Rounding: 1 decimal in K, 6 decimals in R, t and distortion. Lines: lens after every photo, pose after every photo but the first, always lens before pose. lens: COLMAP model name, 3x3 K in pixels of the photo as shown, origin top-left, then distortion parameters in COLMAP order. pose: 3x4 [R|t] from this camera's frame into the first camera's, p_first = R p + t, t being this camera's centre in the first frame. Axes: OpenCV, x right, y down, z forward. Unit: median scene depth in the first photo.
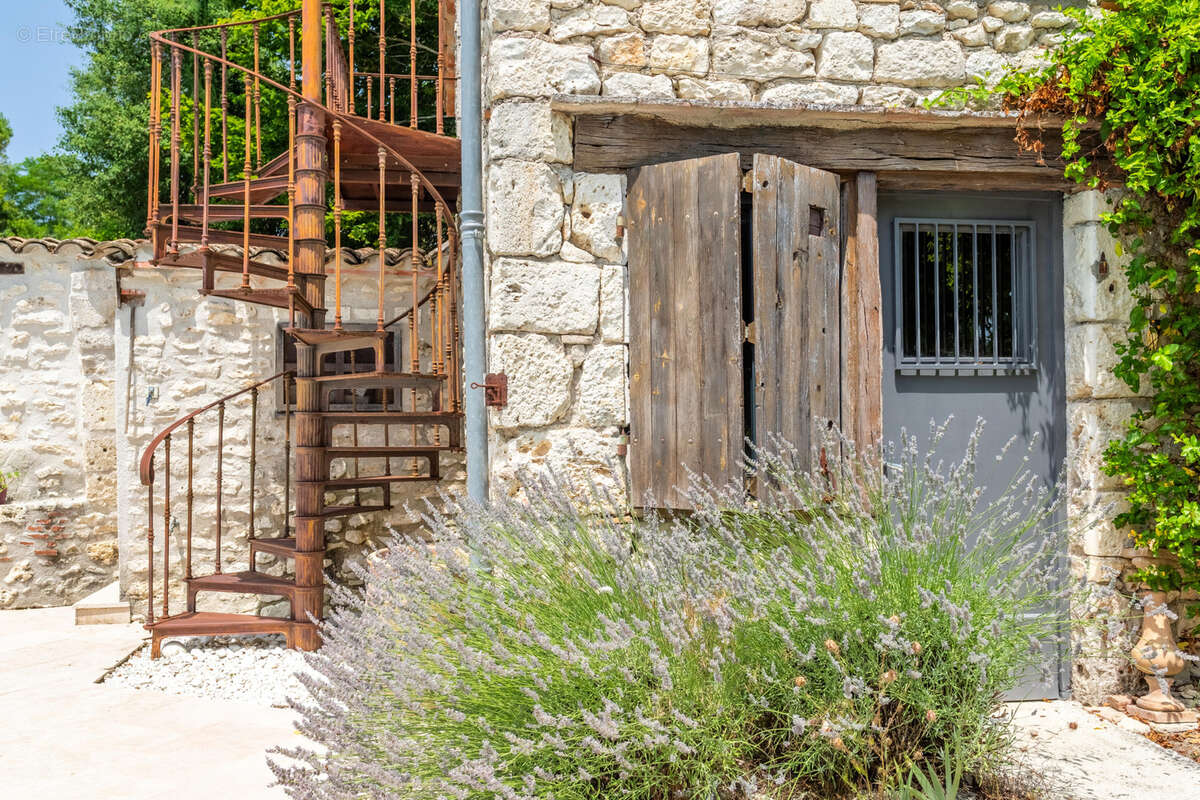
lens RADIAL K [[968.0, 0, 600.0], [0, 968.0, 400.0], [0, 0, 1]] dist [0.008462, 0.001441]
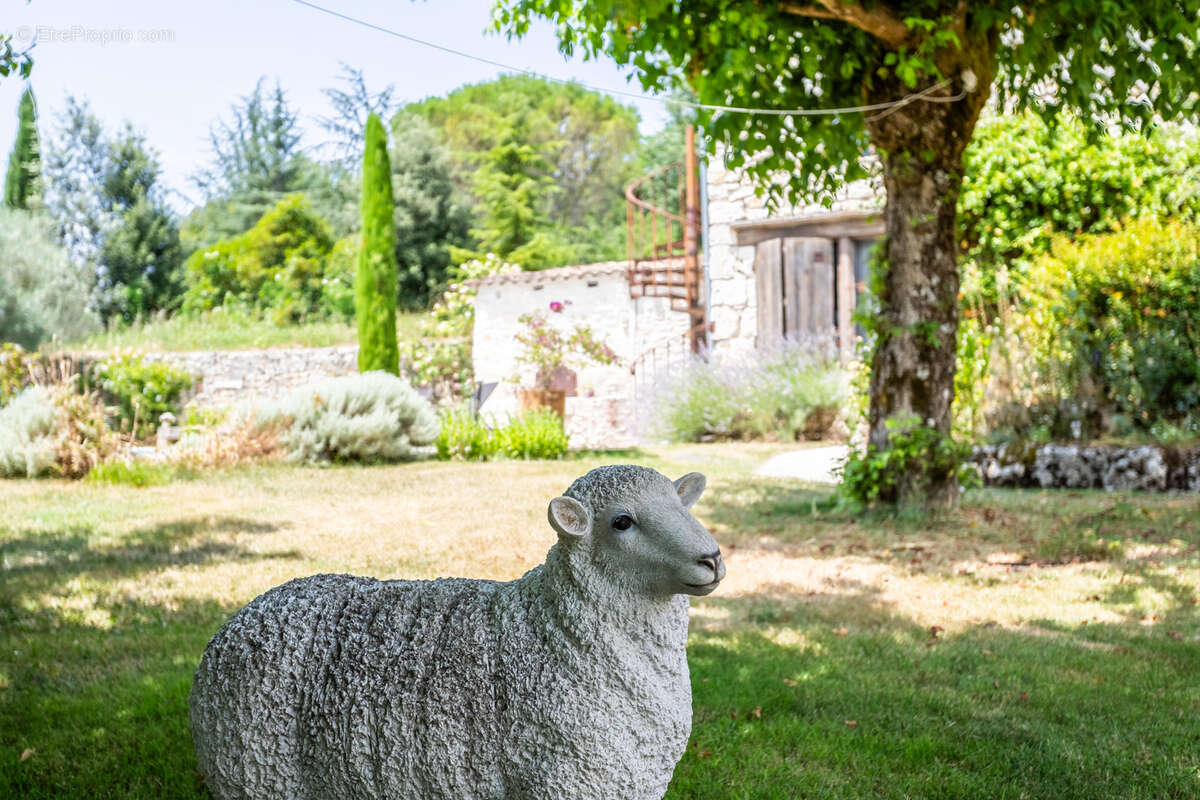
lens RADIAL K [[1328.2, 0, 581.9], [0, 1328.2, 401.0], [0, 0, 1]] dist [0.015918, 0.009717]
pose [[0.816618, -0.022537, -0.576739, 1.787691], [0.031368, 0.999494, 0.005357, 0.170637], [0.576326, -0.022466, 0.816911, -2.377772]]
